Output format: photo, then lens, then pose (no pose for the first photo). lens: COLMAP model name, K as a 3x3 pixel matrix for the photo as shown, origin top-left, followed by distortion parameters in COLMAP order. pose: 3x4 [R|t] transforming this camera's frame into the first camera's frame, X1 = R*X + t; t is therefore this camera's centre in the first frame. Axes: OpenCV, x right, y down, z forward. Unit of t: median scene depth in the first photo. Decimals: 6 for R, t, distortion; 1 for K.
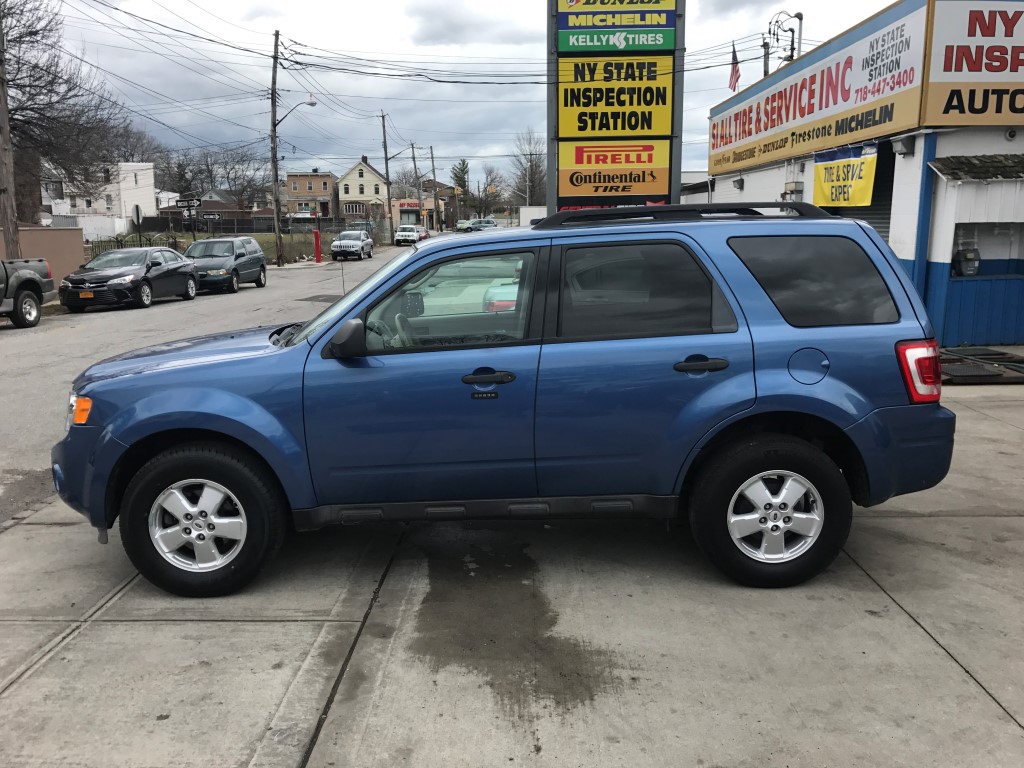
lens RADIAL K [[840.7, 0, 498.3], [0, 840.7, 381.2], [0, 0, 1]] dist [0.018841, -0.016973]
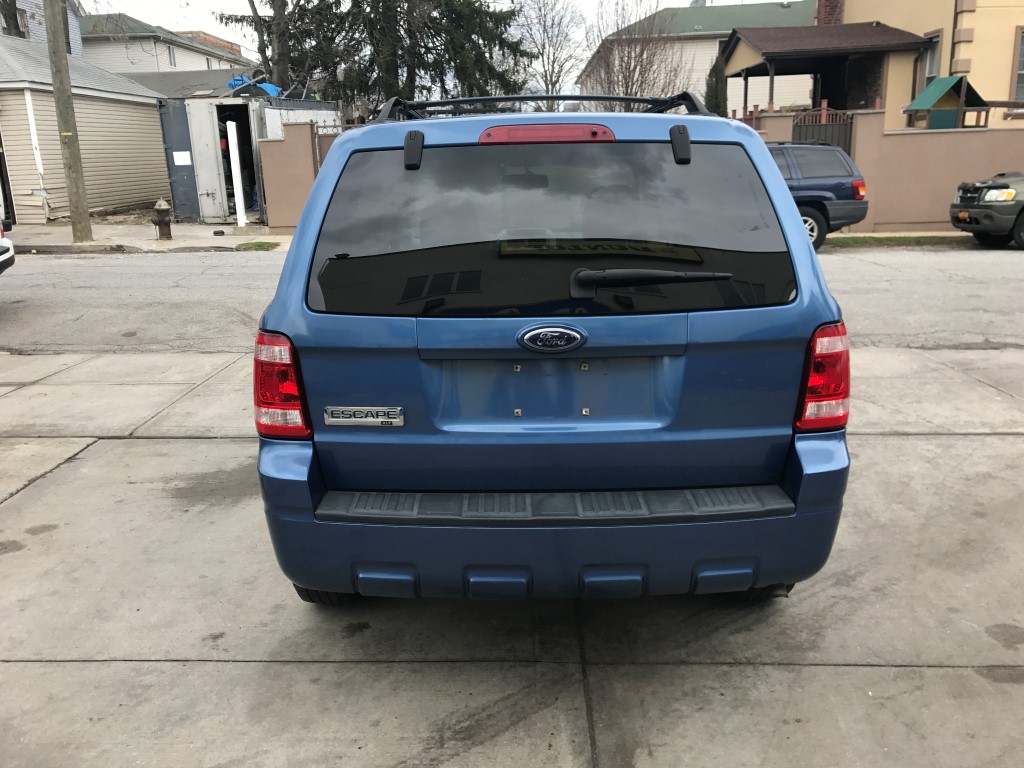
lens RADIAL K [[841.6, 0, 500.6], [0, 841.6, 388.4], [0, 0, 1]] dist [-0.000598, 0.018736]
pose [[-0.005515, 0.271799, -0.962338, 1.187958], [-0.158252, 0.949988, 0.269218, -0.211235], [0.987383, 0.153777, 0.037774, 1.247072]]
